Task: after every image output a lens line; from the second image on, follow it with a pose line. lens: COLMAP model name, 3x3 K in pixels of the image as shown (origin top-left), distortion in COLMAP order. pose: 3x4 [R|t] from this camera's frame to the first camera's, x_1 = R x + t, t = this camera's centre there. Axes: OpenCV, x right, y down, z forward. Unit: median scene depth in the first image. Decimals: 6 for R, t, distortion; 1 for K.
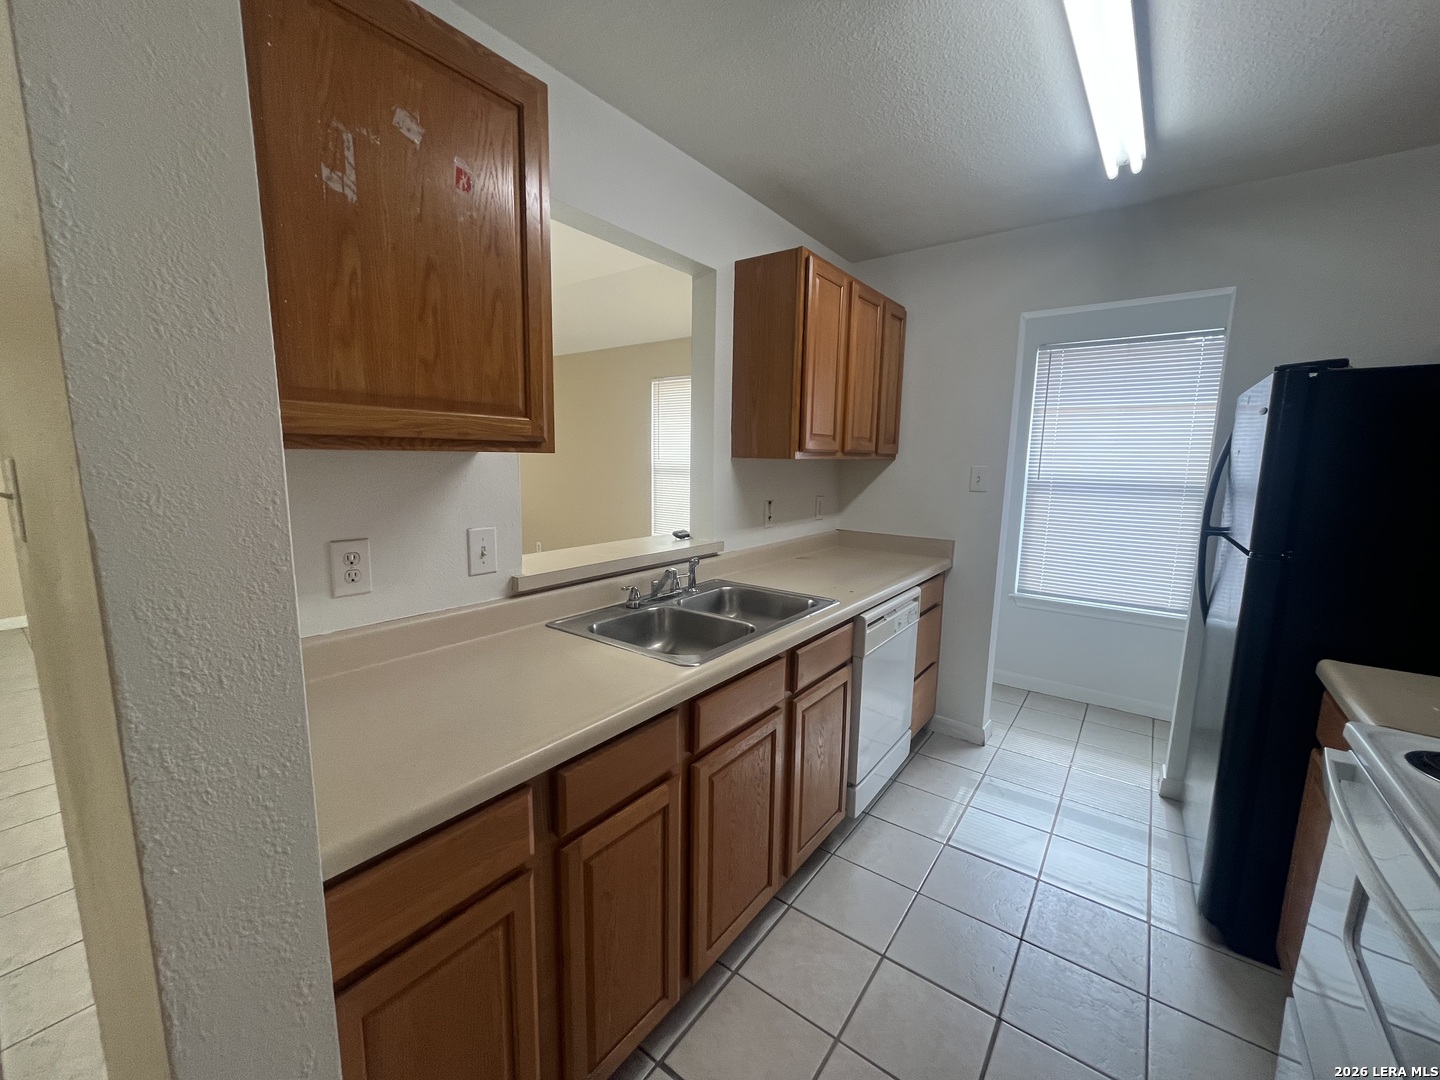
lens RADIAL K [[578.9, 0, 717.4], [0, 578.9, 542.7], [0, 0, 1]] dist [-0.001874, -0.000553]
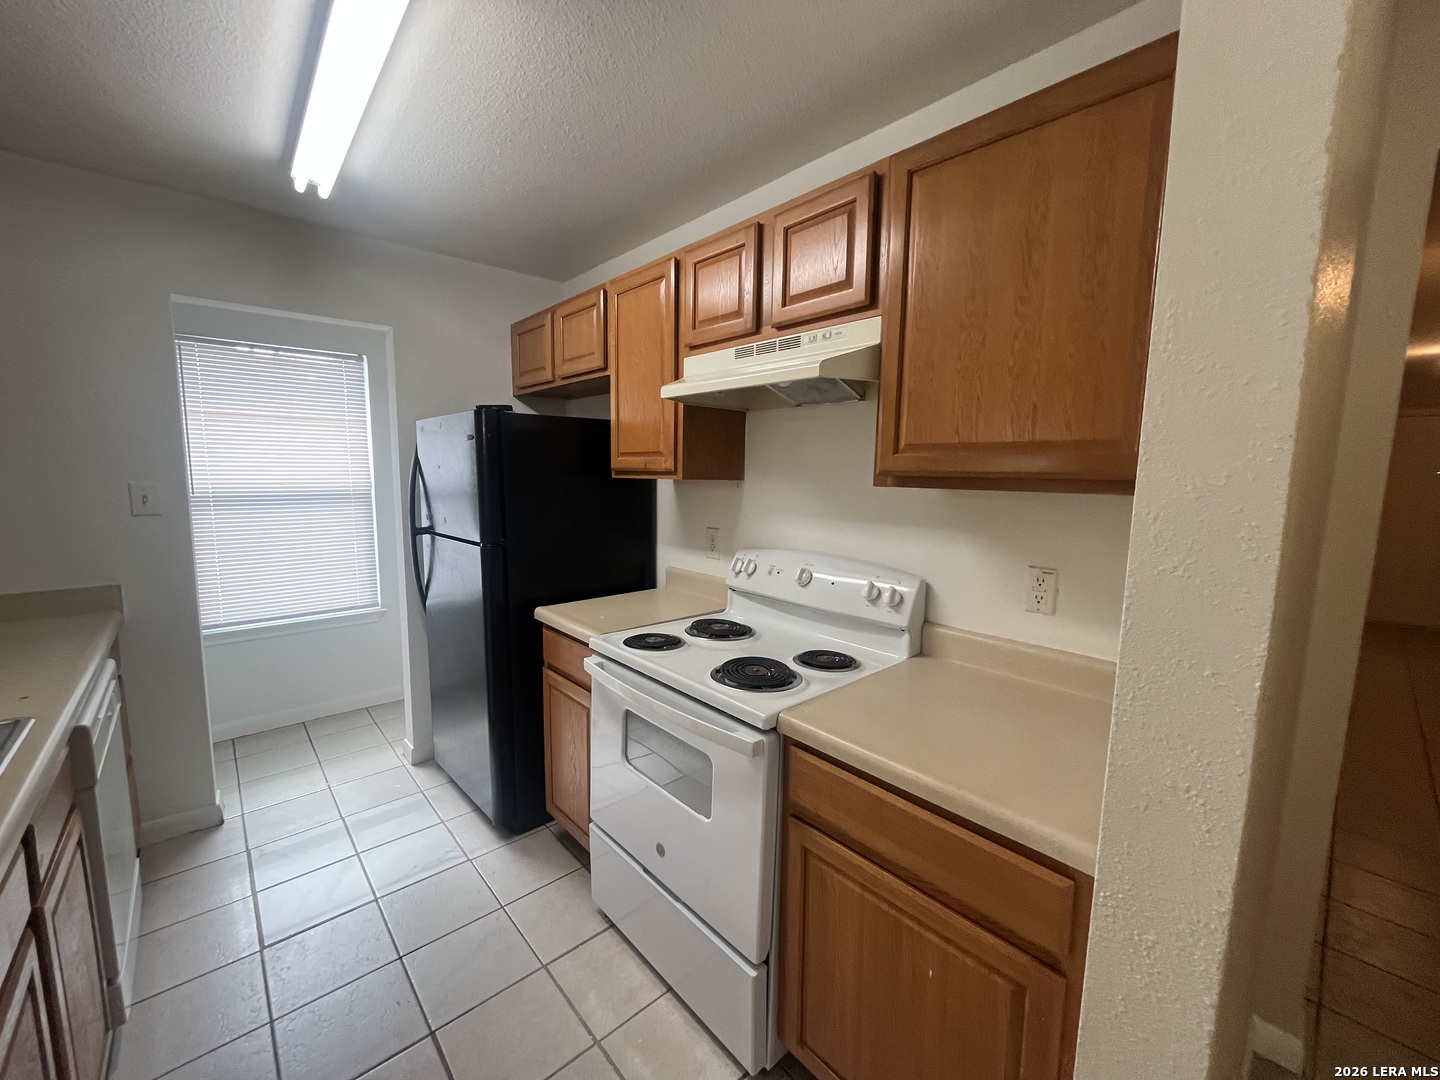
lens RADIAL K [[578.9, 0, 719.0], [0, 578.9, 542.4], [0, 0, 1]] dist [-0.001874, -0.000553]
pose [[0.195876, -0.134788, 0.971321, -0.197618], [0.139301, 0.984289, 0.108496, -0.041491], [-0.970684, 0.114054, 0.211574, 0.144660]]
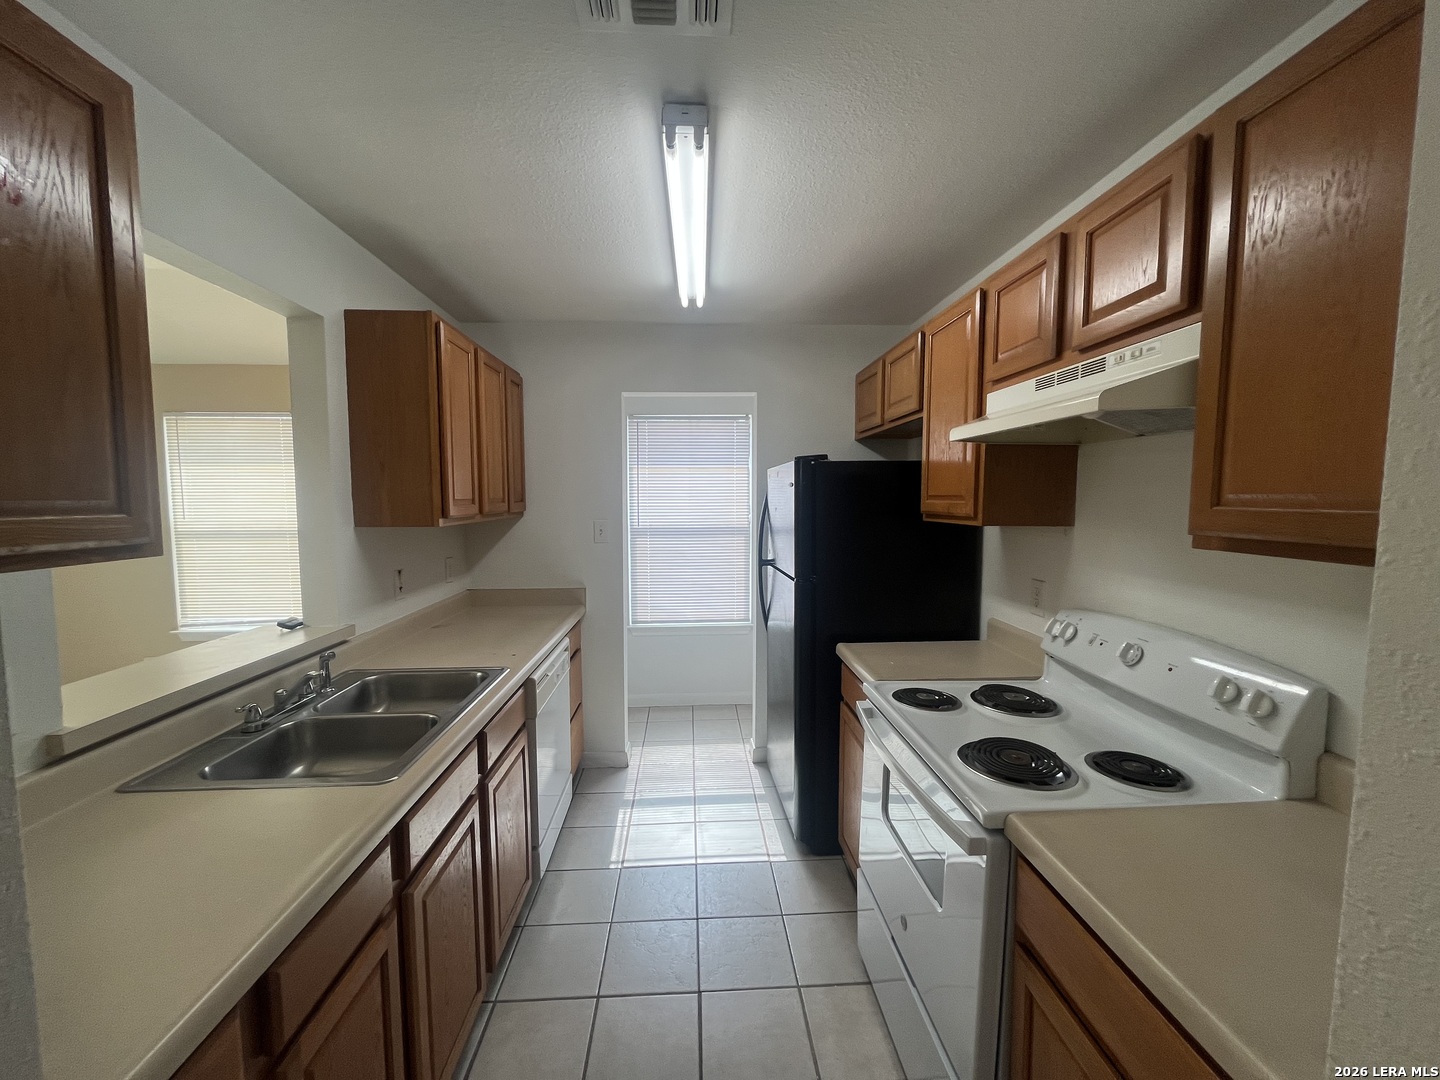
lens RADIAL K [[578.9, 0, 718.5], [0, 578.9, 543.7], [0, 0, 1]] dist [-0.001874, -0.000553]
pose [[0.766467, -0.069641, 0.638497, -0.128202], [0.111003, 0.993508, -0.024888, -0.044232], [-0.632619, 0.089951, 0.769222, -0.018670]]
